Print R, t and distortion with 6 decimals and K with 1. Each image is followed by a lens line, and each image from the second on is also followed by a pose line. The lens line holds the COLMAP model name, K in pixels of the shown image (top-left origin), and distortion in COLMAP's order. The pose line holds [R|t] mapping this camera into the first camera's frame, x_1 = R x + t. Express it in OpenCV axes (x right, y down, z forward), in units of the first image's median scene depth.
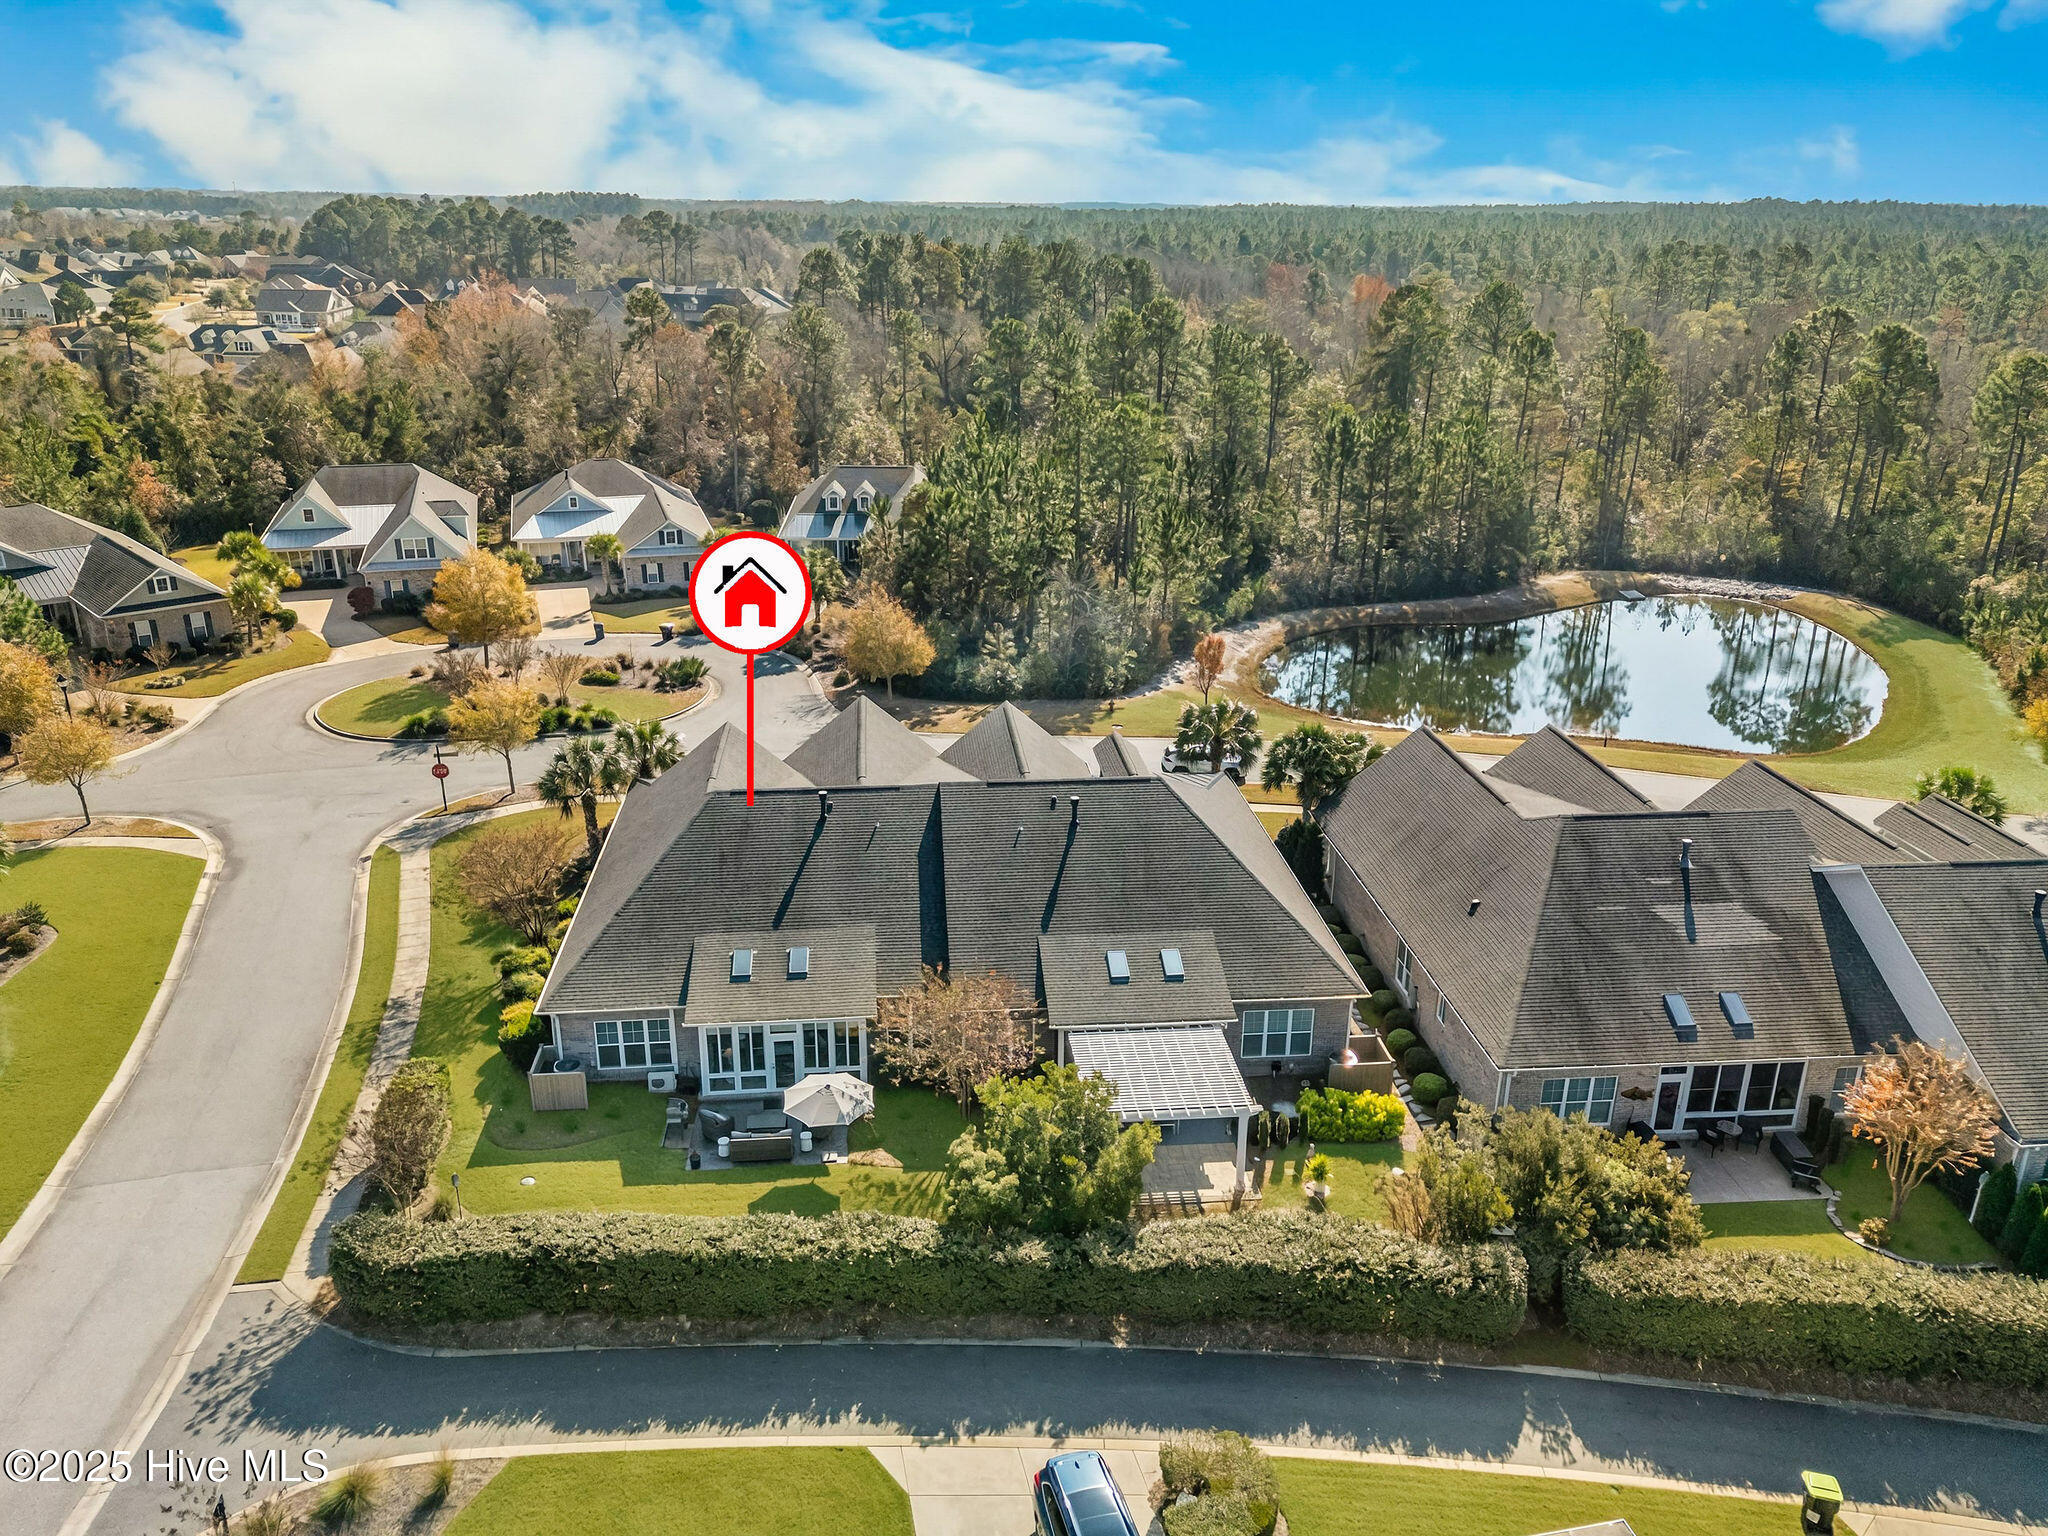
lens RADIAL K [[1502.4, 0, 1024.0], [0, 1502.4, 768.0], [0, 0, 1]] dist [0.065561, -0.047899]
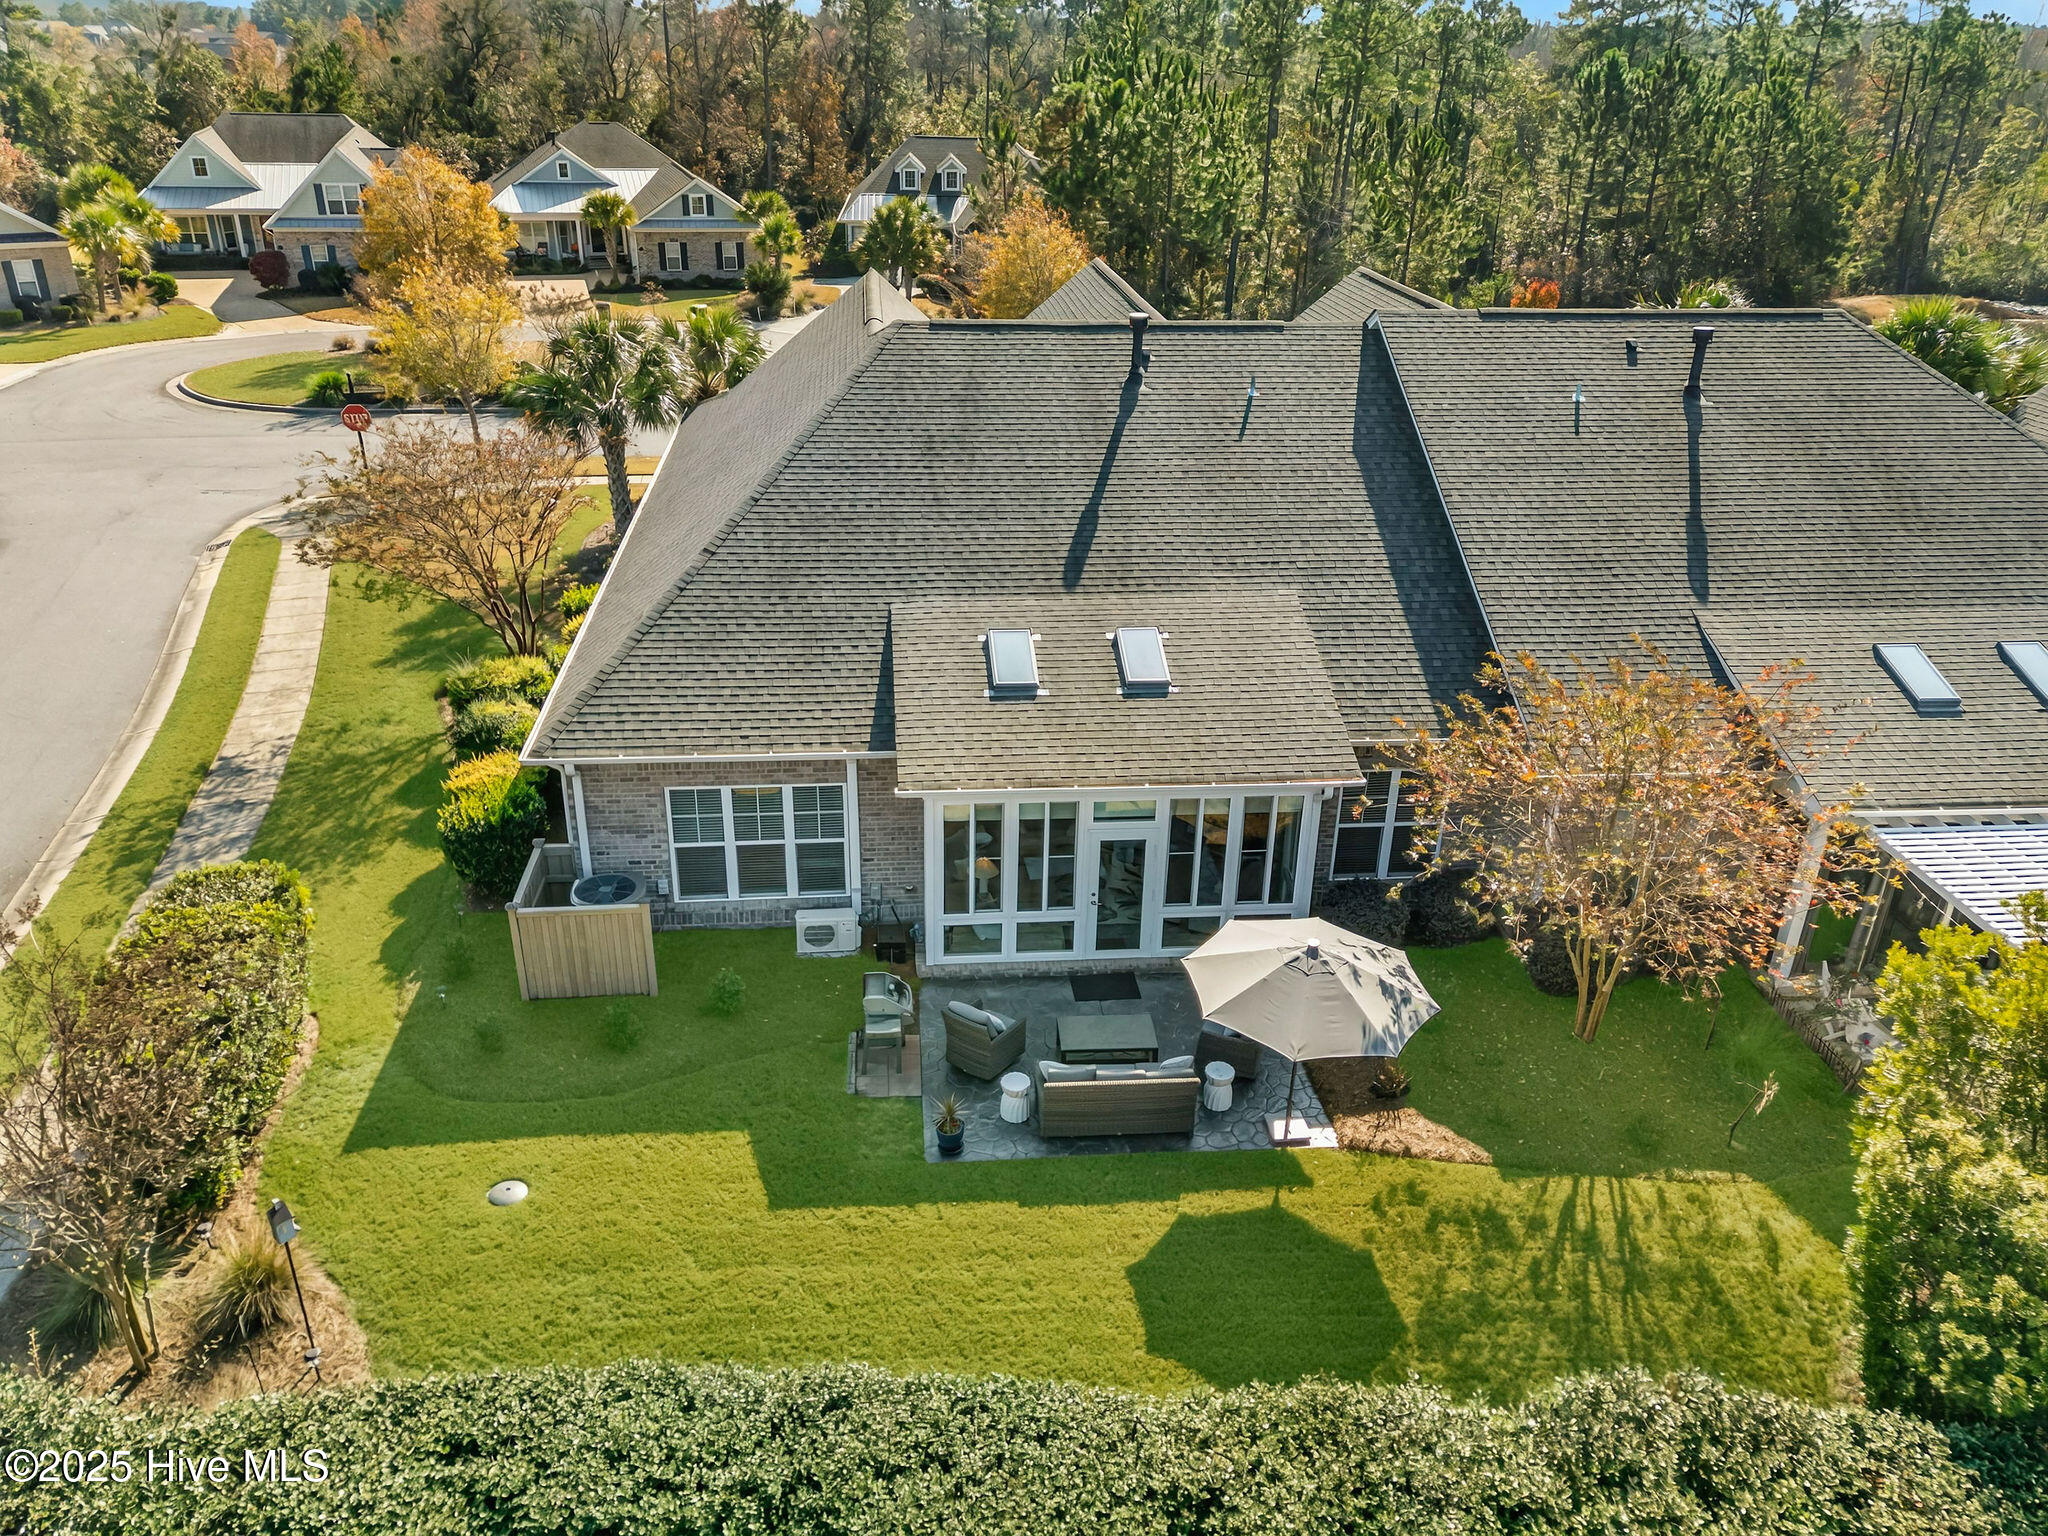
lens RADIAL K [[1494.6, 0, 1024.0], [0, 1494.6, 768.0], [0, 0, 1]] dist [0.099547, -0.083068]
pose [[0.999911, 0.011539, 0.006665, -0.183337], [-0.012086, 0.995979, 0.088772, 0.120972], [-0.005614, -0.088845, 0.996030, 0.571903]]
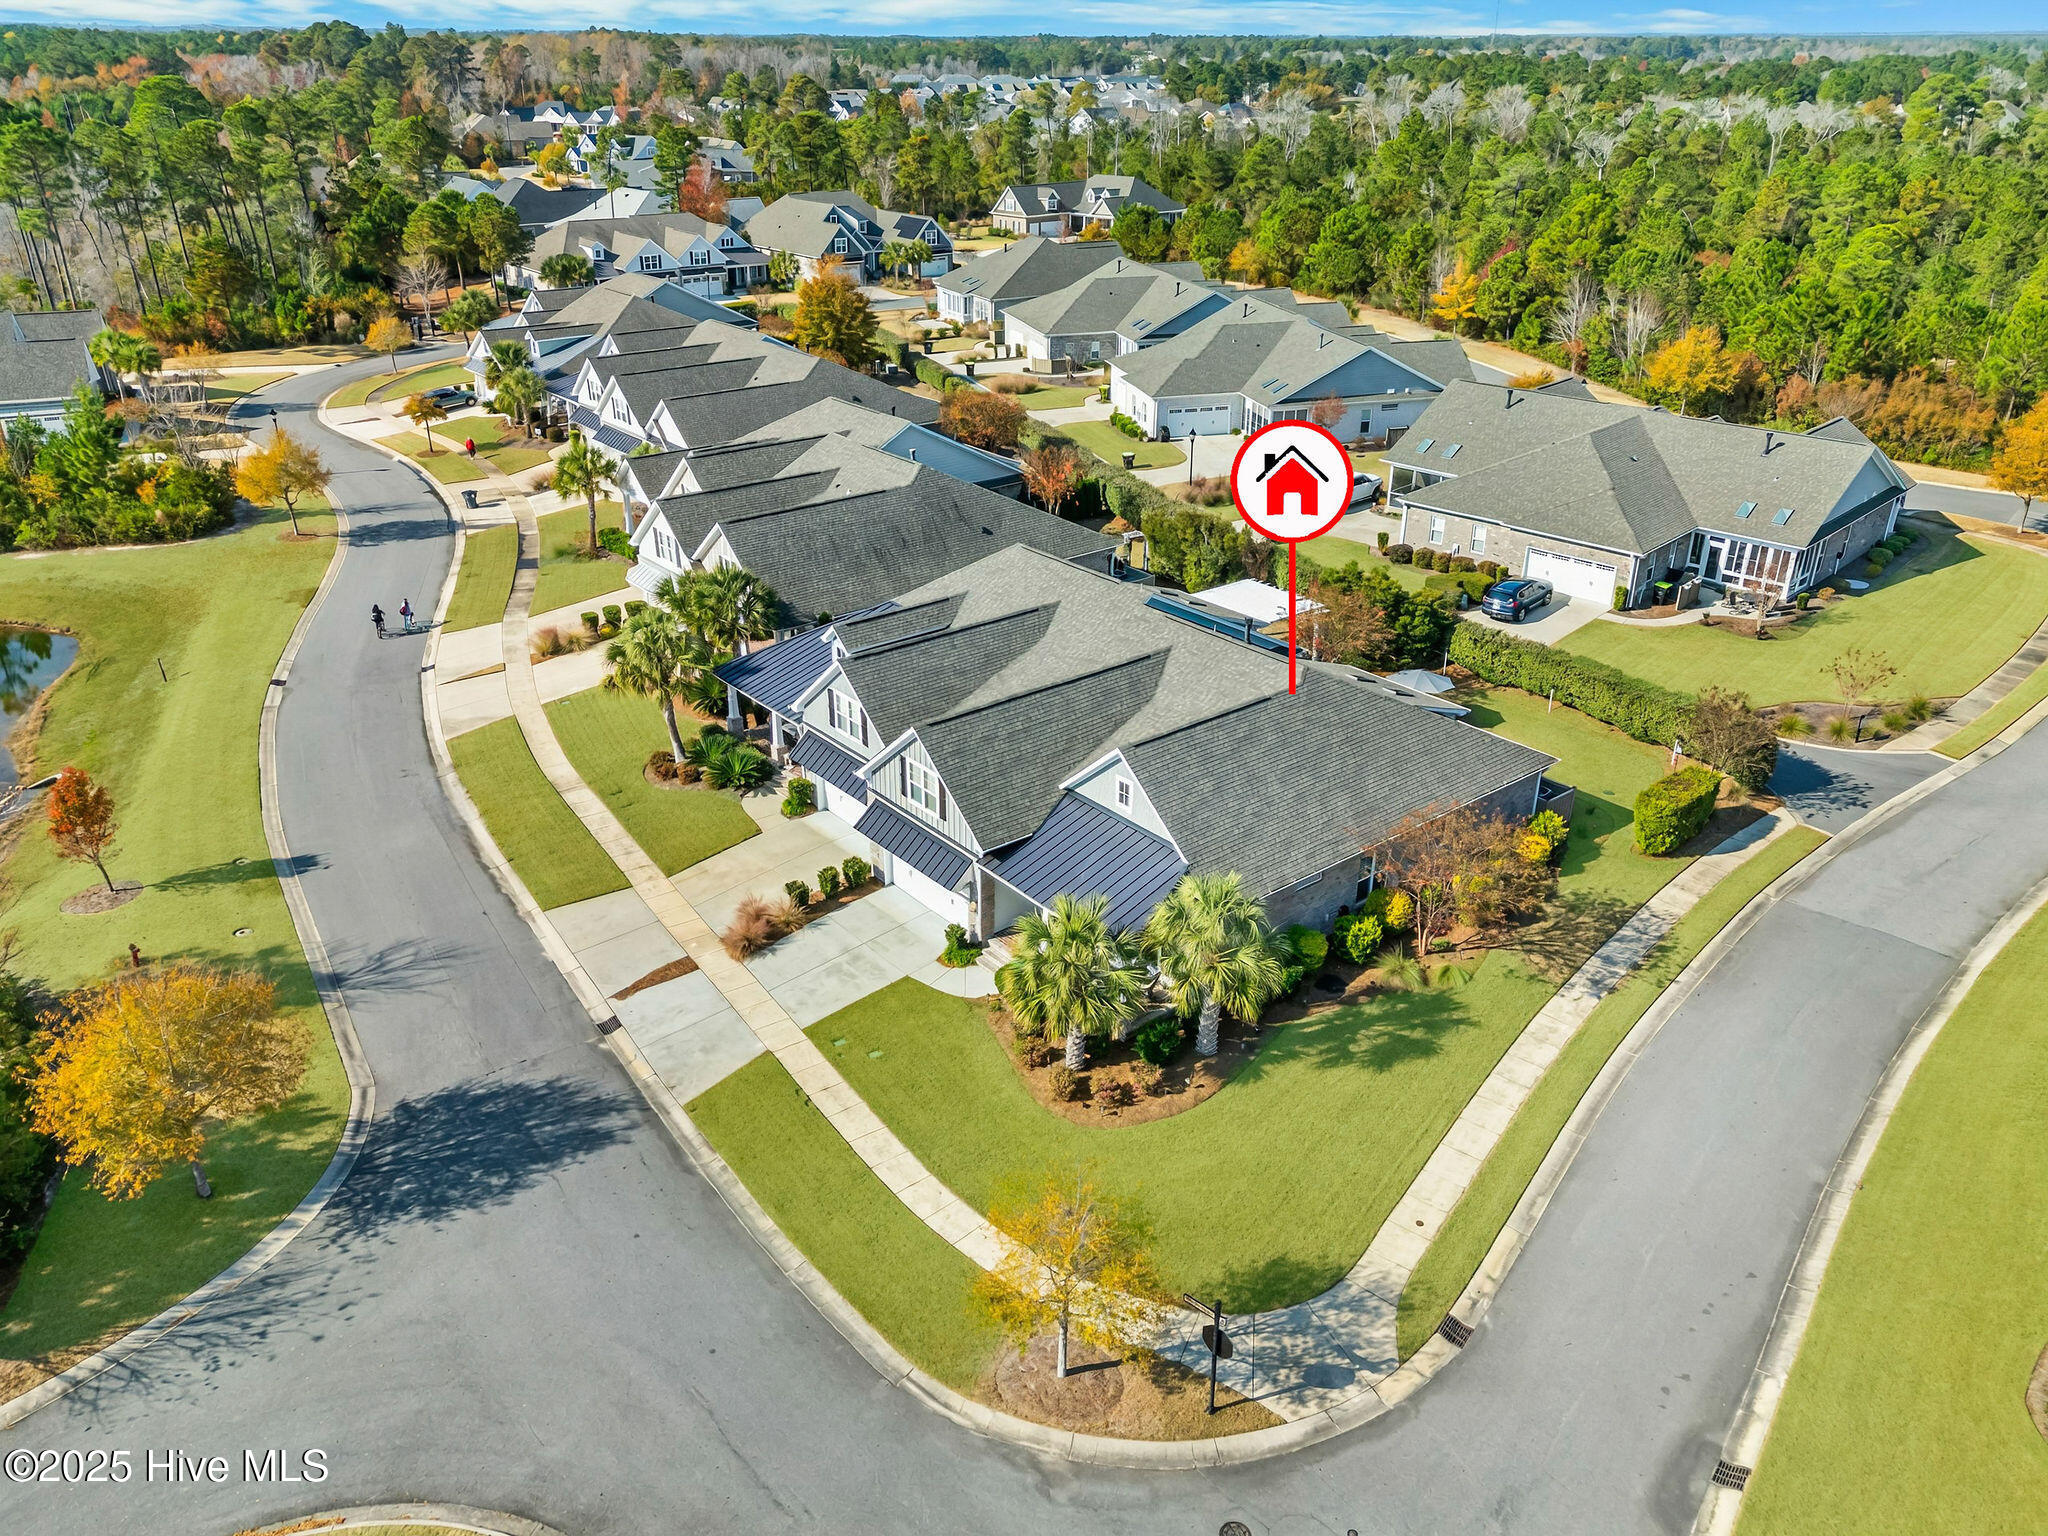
lens RADIAL K [[1502.4, 0, 1024.0], [0, 1502.4, 768.0], [0, 0, 1]] dist [0.065561, -0.047899]
pose [[-0.548634, -0.376735, 0.746373, -0.914387], [0.280025, 0.758360, 0.588623, -0.594640], [-0.787773, 0.531941, -0.310566, 1.604401]]
